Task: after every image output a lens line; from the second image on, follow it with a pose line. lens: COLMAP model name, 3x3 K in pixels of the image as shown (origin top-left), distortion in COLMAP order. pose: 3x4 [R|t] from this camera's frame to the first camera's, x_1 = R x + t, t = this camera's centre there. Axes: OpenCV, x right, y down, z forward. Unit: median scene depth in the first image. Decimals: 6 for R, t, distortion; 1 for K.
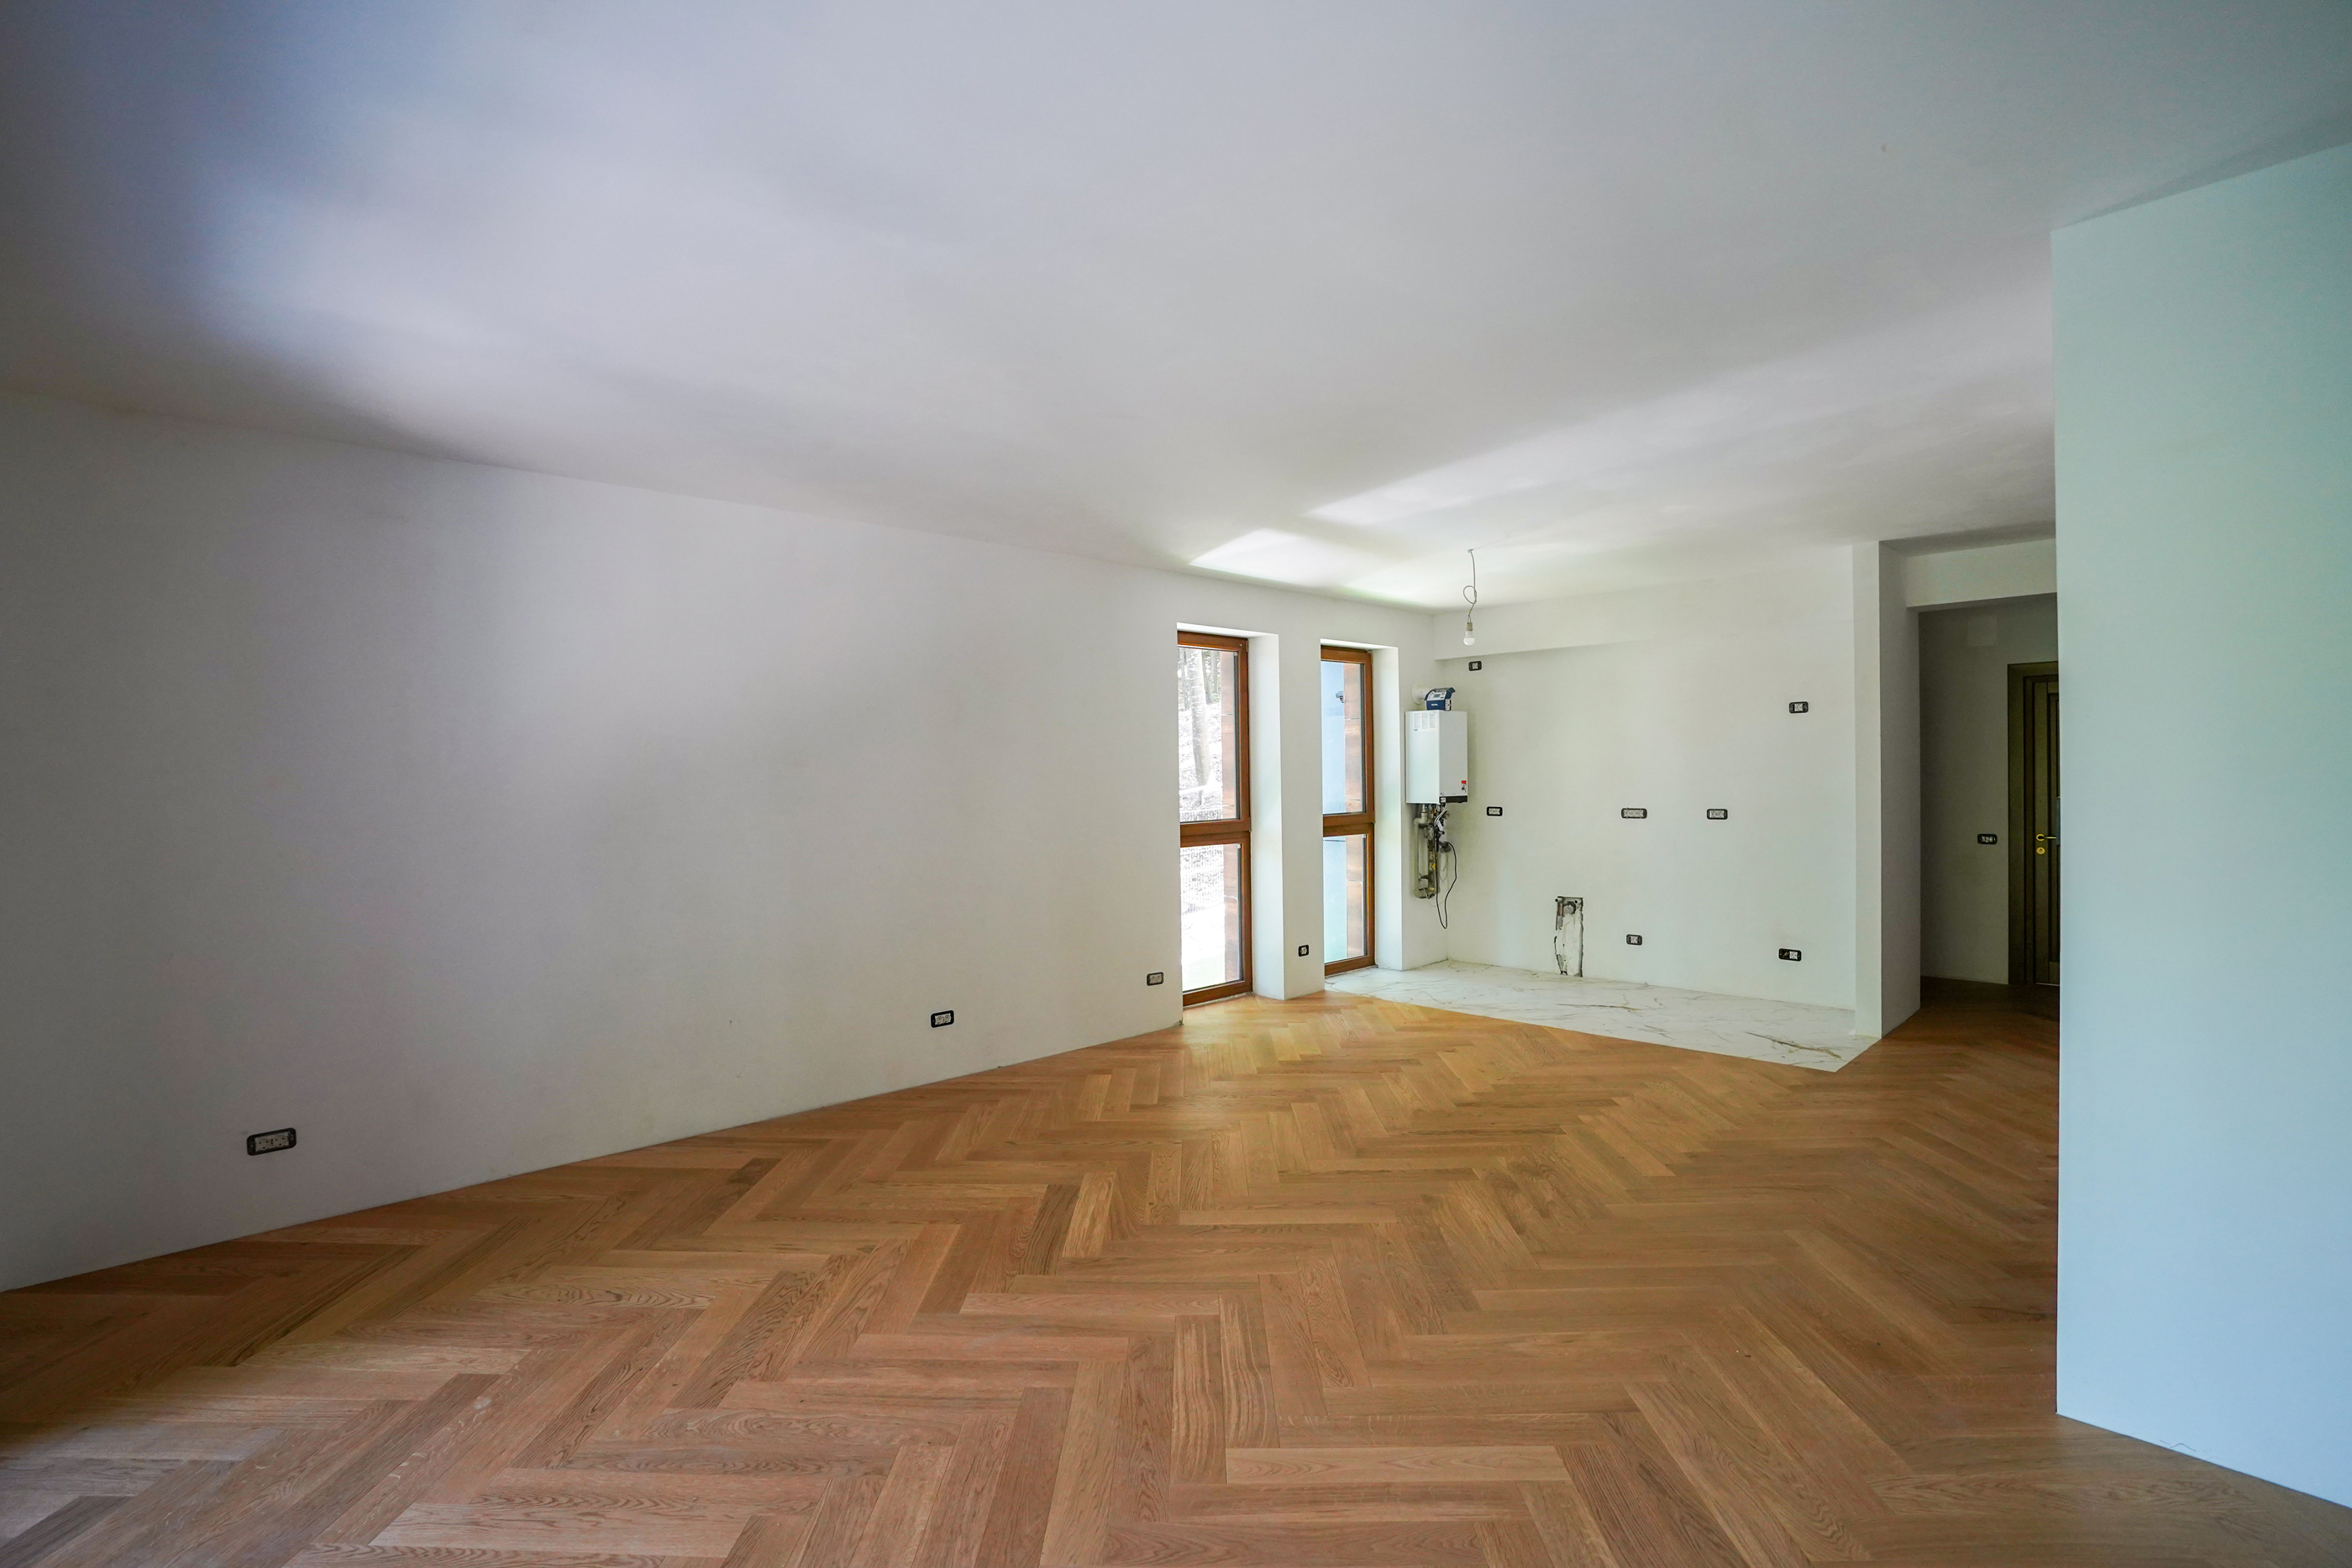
lens RADIAL K [[1084.4, 0, 1160.7], [0, 1084.4, 790.2], [0, 0, 1]] dist [-0.070514, 0.026644]
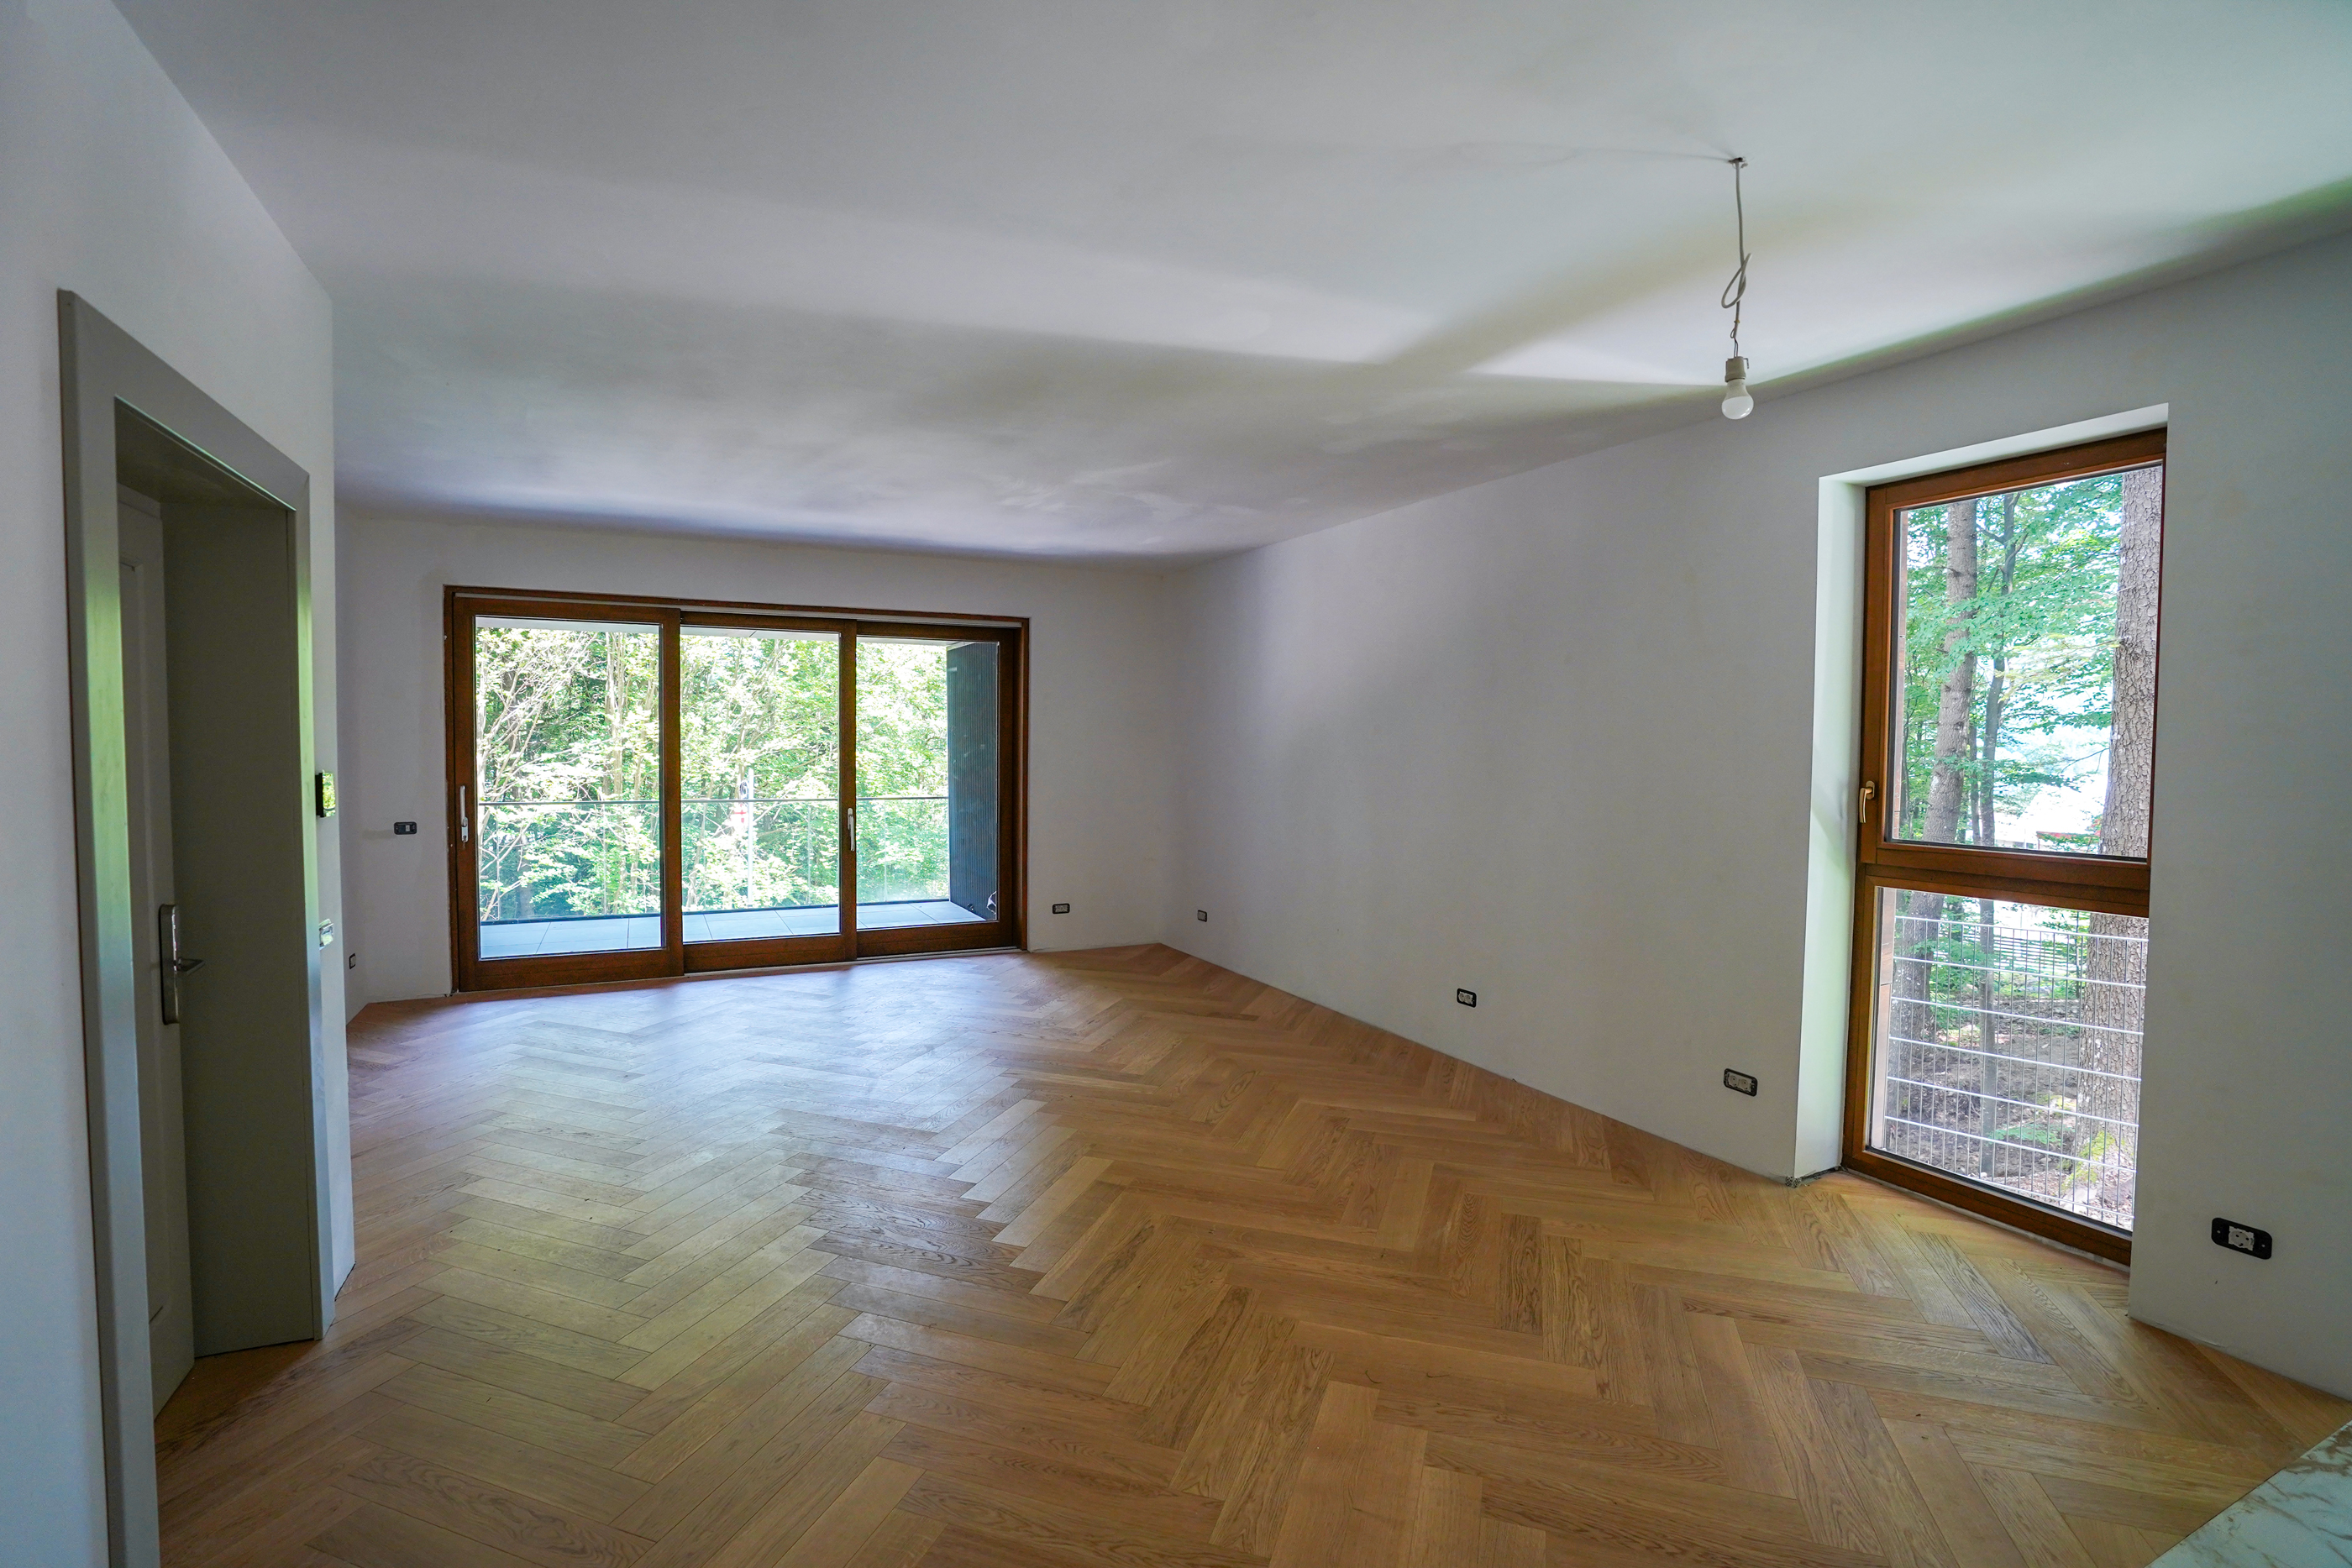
lens RADIAL K [[1084.4, 0, 1160.7], [0, 1084.4, 790.2], [0, 0, 1]] dist [-0.070514, 0.026644]
pose [[-0.292639, 0.058134, -0.954454, 0.648539], [-0.017580, 0.997654, 0.066155, -0.025340], [0.956061, 0.036139, -0.290930, 0.844026]]
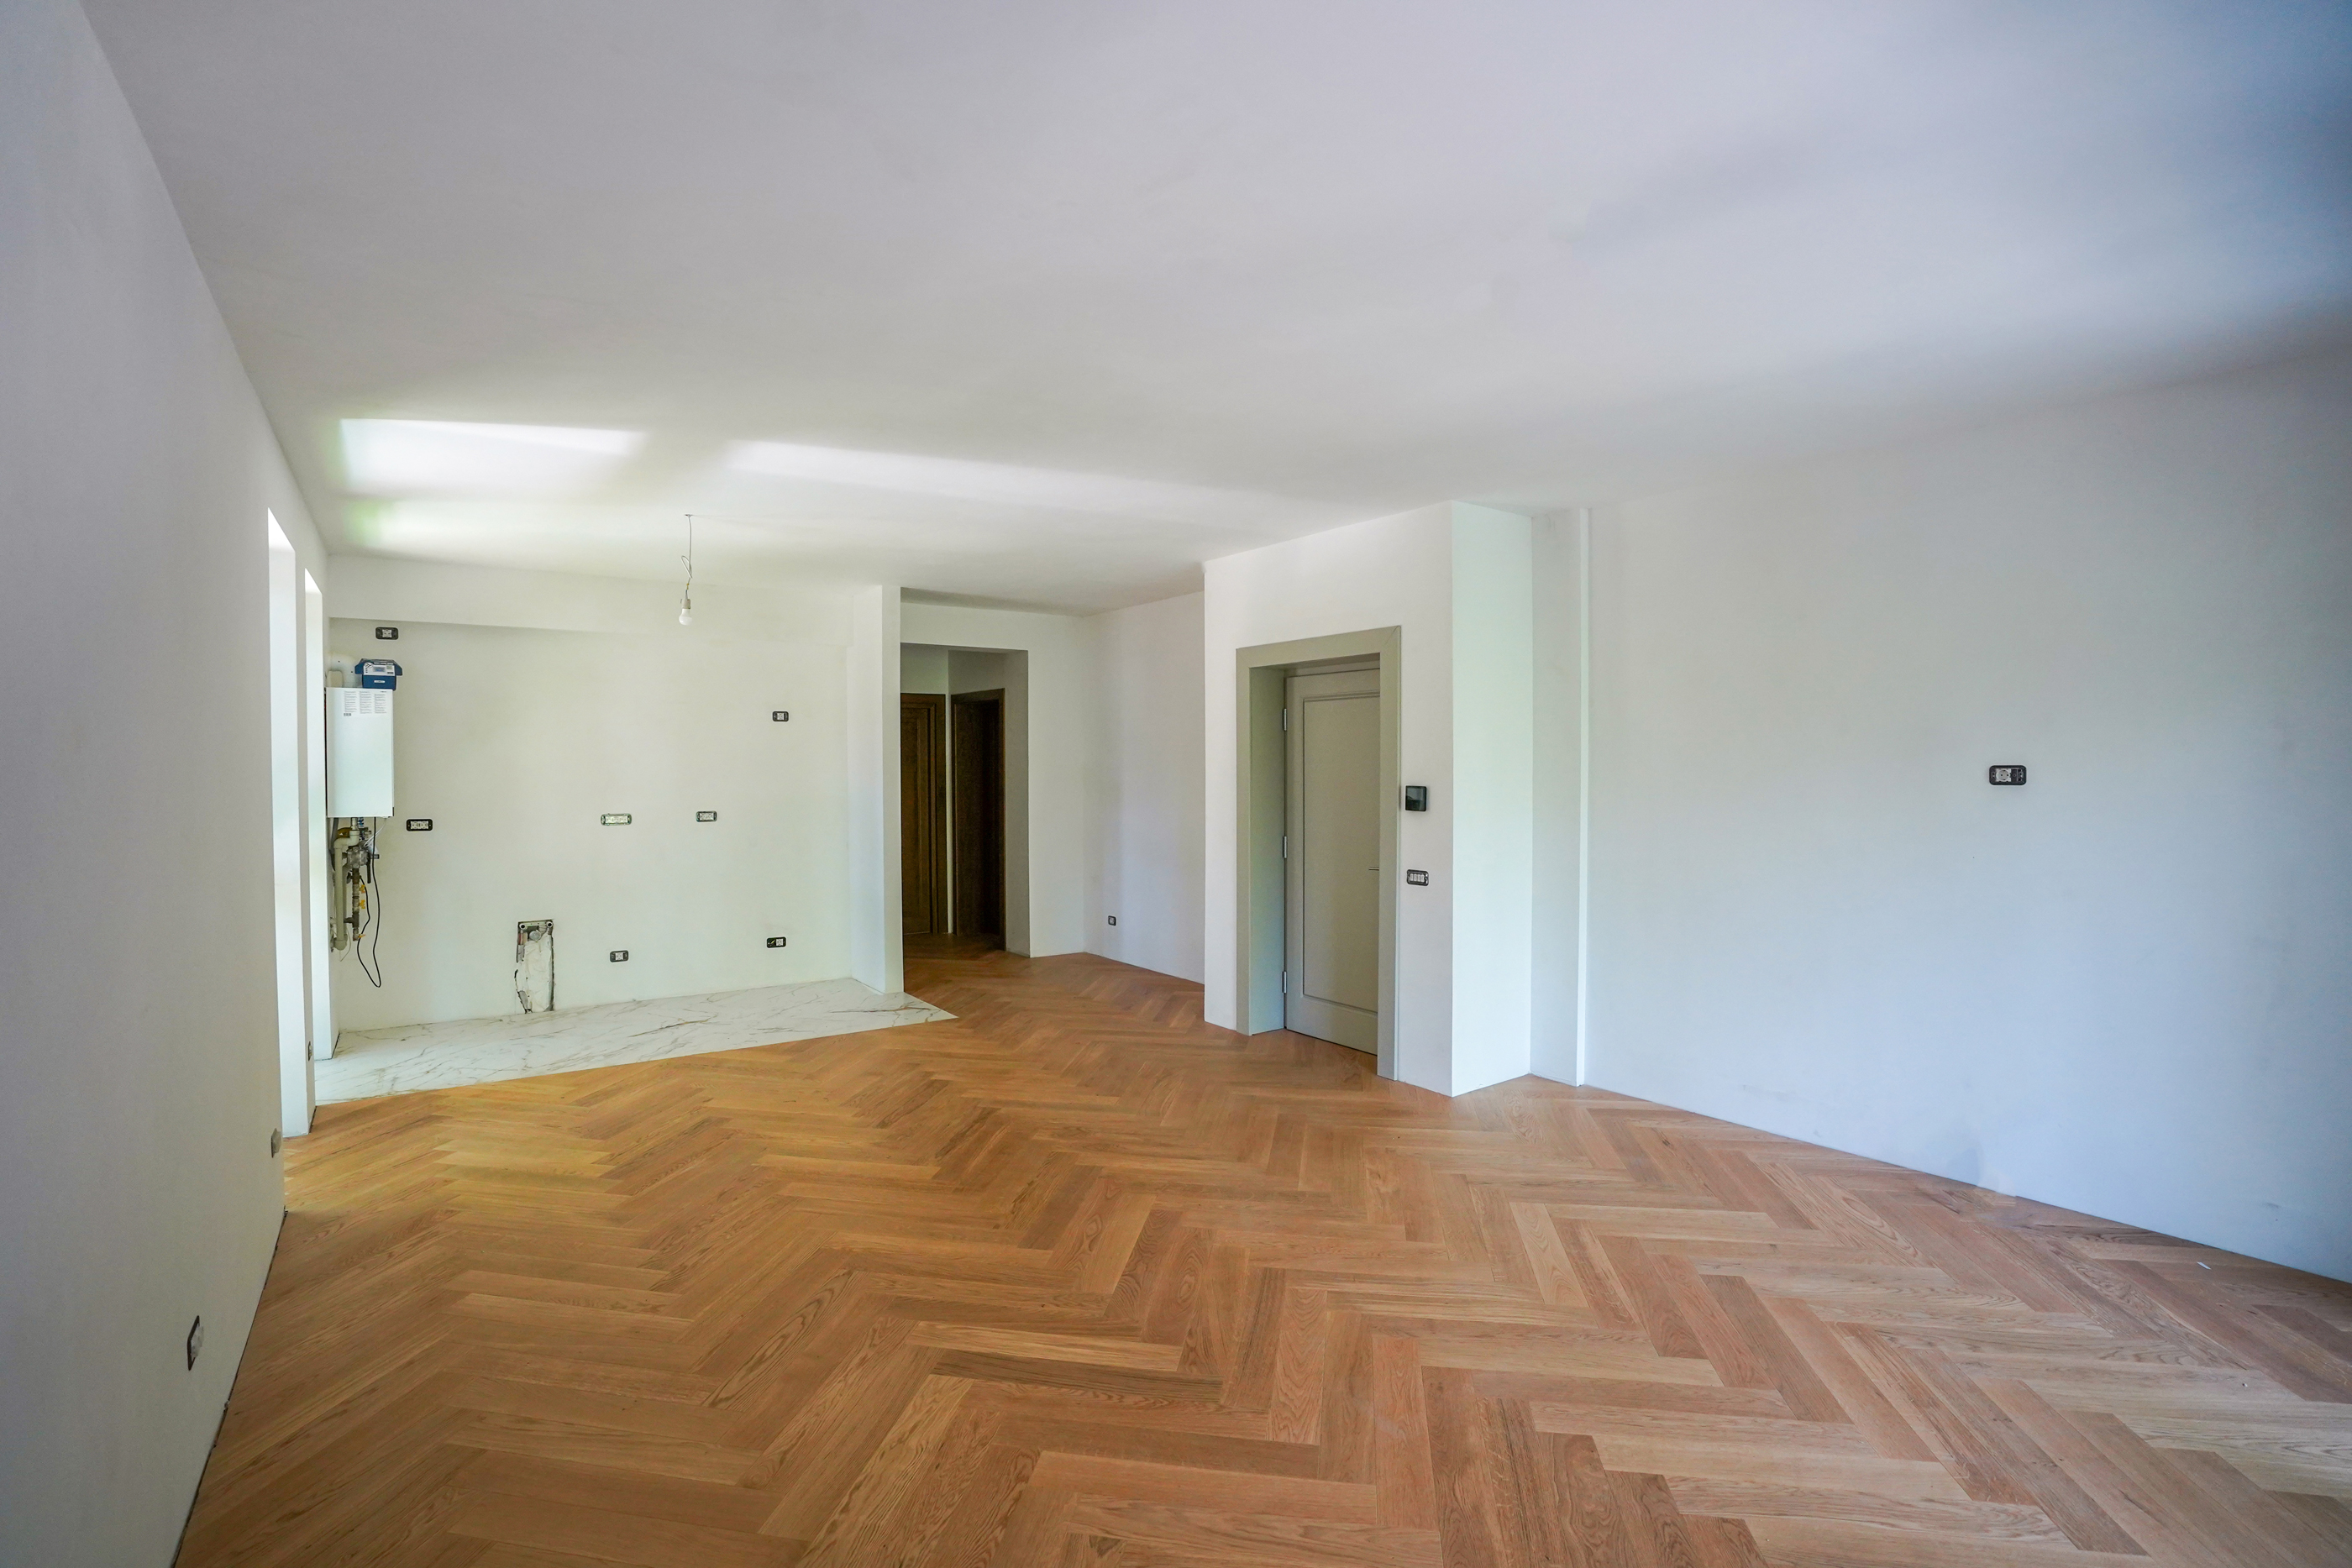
lens RADIAL K [[1084.4, 0, 1160.7], [0, 1084.4, 790.2], [0, 0, 1]] dist [-0.070514, 0.026644]
pose [[0.136458, -0.008970, 0.990605, -0.461863], [0.014333, 0.999872, 0.007080, -0.003687], [-0.990542, 0.013232, 0.136570, 0.468730]]
